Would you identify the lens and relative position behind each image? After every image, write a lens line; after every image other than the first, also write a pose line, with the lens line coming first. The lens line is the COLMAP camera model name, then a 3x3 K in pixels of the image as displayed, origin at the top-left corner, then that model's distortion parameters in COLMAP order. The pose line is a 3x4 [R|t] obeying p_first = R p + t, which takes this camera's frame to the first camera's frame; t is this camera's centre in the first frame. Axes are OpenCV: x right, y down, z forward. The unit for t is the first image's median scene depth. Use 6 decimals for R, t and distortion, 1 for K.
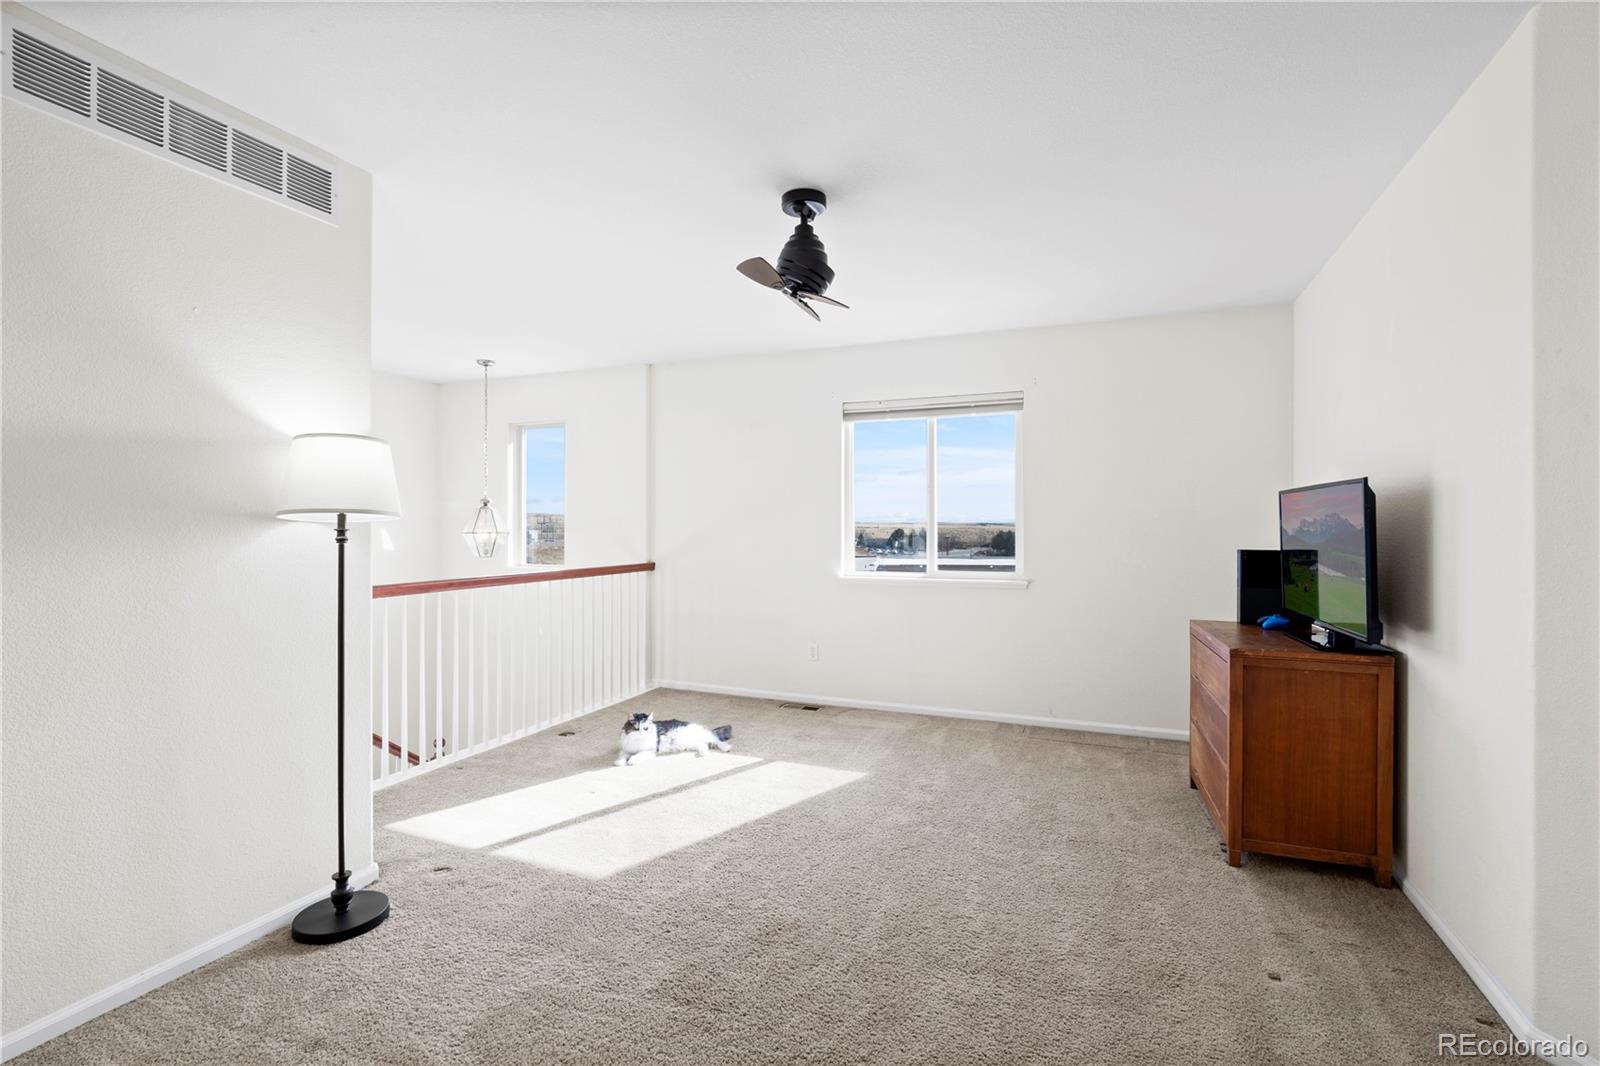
lens RADIAL K [[731.5, 0, 815.8], [0, 731.5, 523.5], [0, 0, 1]] dist [-0.004135, 0.001886]
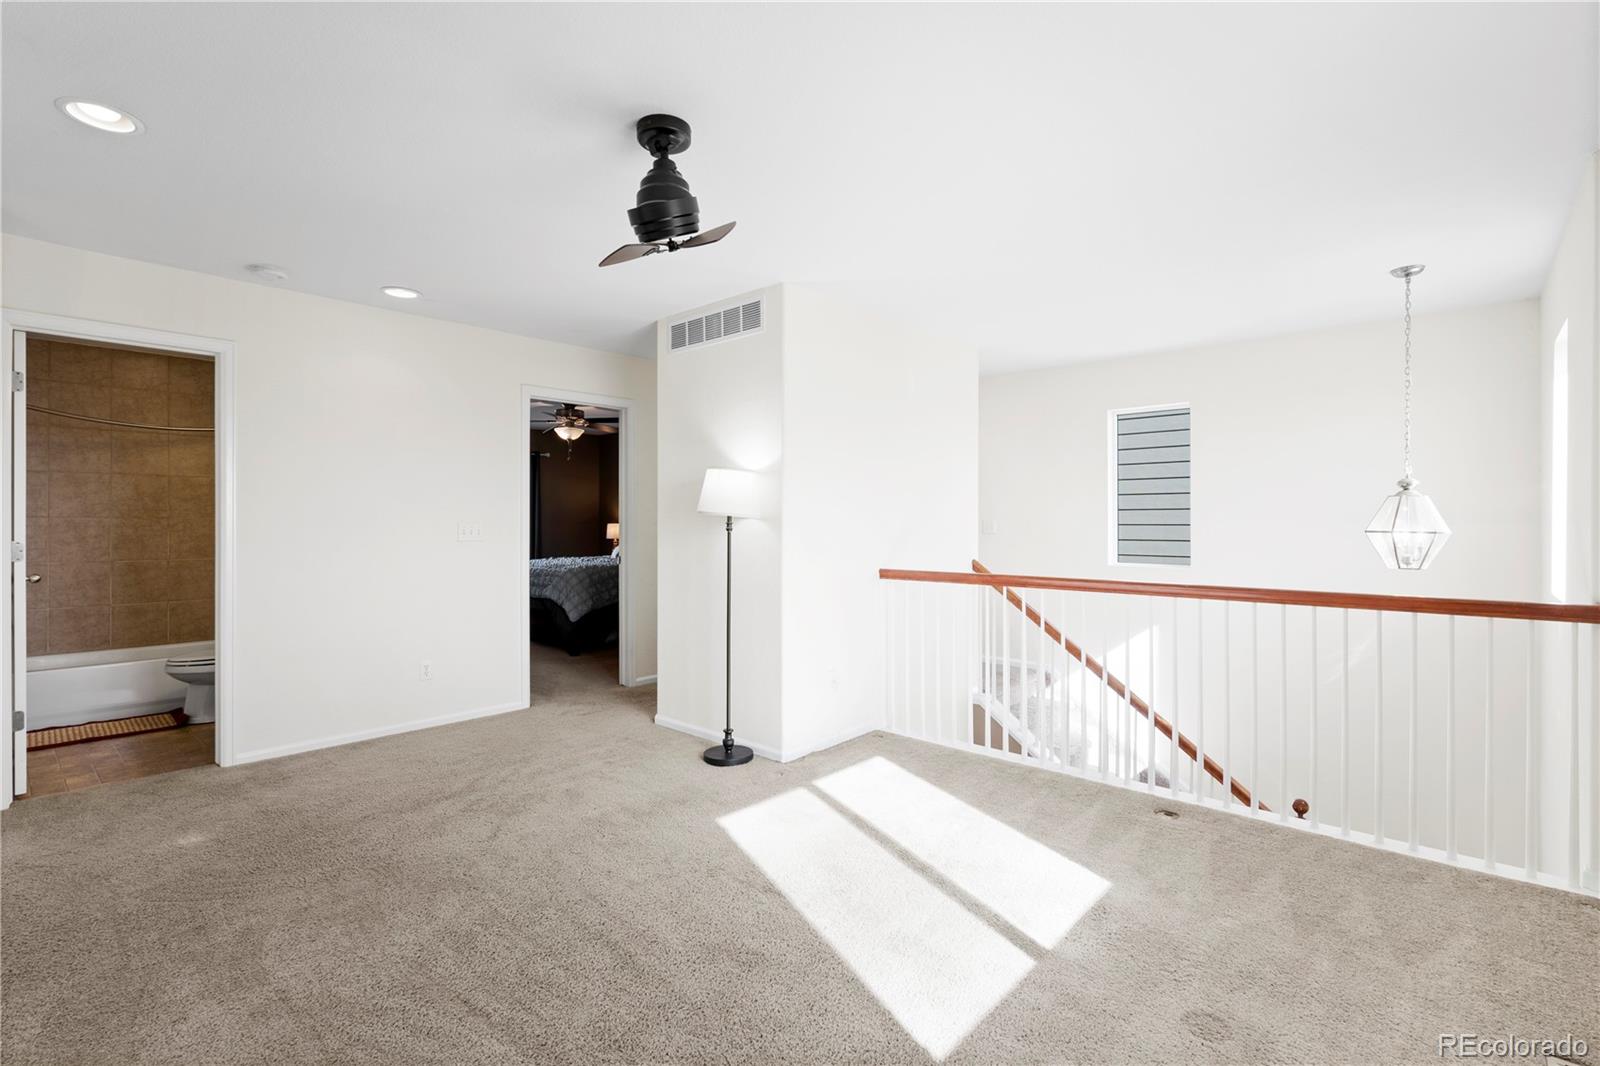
lens RADIAL K [[731.5, 0, 810.9], [0, 731.5, 529.7], [0, 0, 1]] dist [-0.004135, 0.001886]
pose [[-0.326841, 0.026609, -0.944705, 0.759051], [0.009352, 0.999646, 0.024921, -0.020608], [0.945033, -0.000690, -0.326974, 1.516921]]
